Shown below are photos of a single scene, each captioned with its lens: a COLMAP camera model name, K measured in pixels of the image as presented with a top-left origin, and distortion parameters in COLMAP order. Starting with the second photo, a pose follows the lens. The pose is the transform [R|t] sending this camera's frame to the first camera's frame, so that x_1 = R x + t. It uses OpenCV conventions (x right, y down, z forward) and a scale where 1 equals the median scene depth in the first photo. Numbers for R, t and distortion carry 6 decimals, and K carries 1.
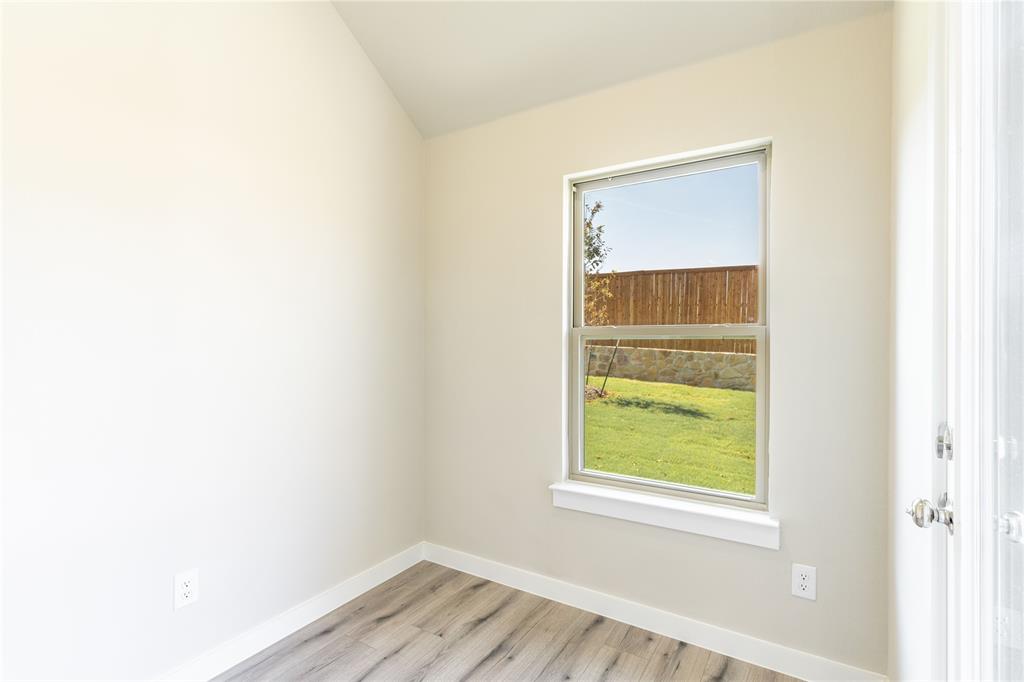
lens RADIAL K [[490.8, 0, 504.6], [0, 490.8, 340.8], [0, 0, 1]] dist [0.002735, -0.000180]
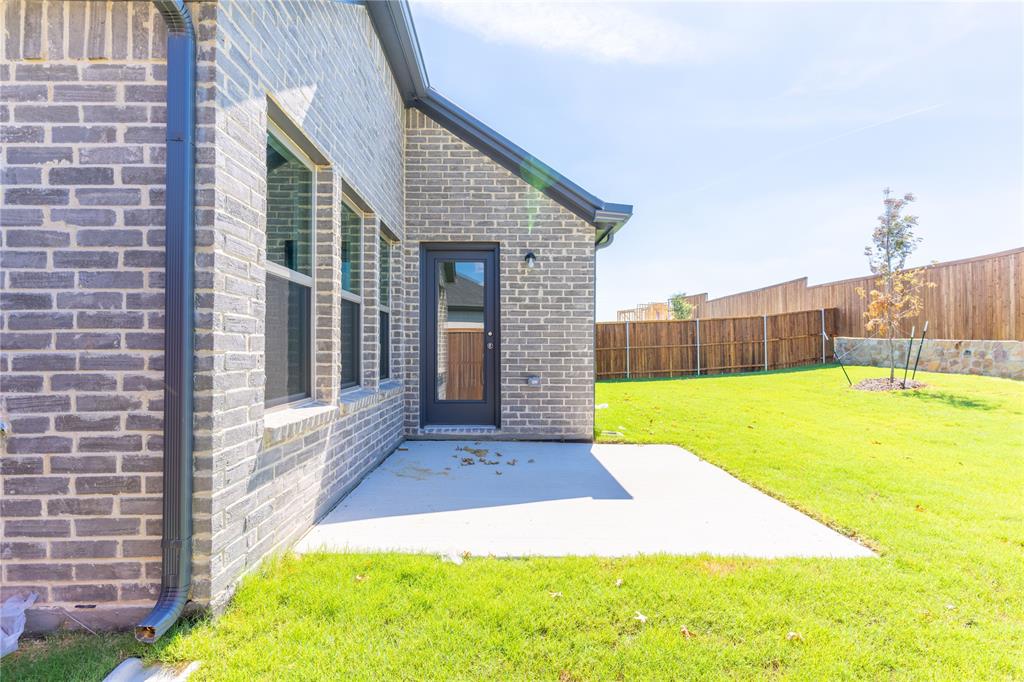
lens RADIAL K [[490.8, 0, 508.9], [0, 490.8, 345.8], [0, 0, 1]] dist [0.002735, -0.000180]
pose [[0.548890, -0.014992, -0.835760, 0.483874], [0.001859, 0.999859, -0.016714, 0.034344], [0.835892, 0.007620, 0.548840, -0.163142]]
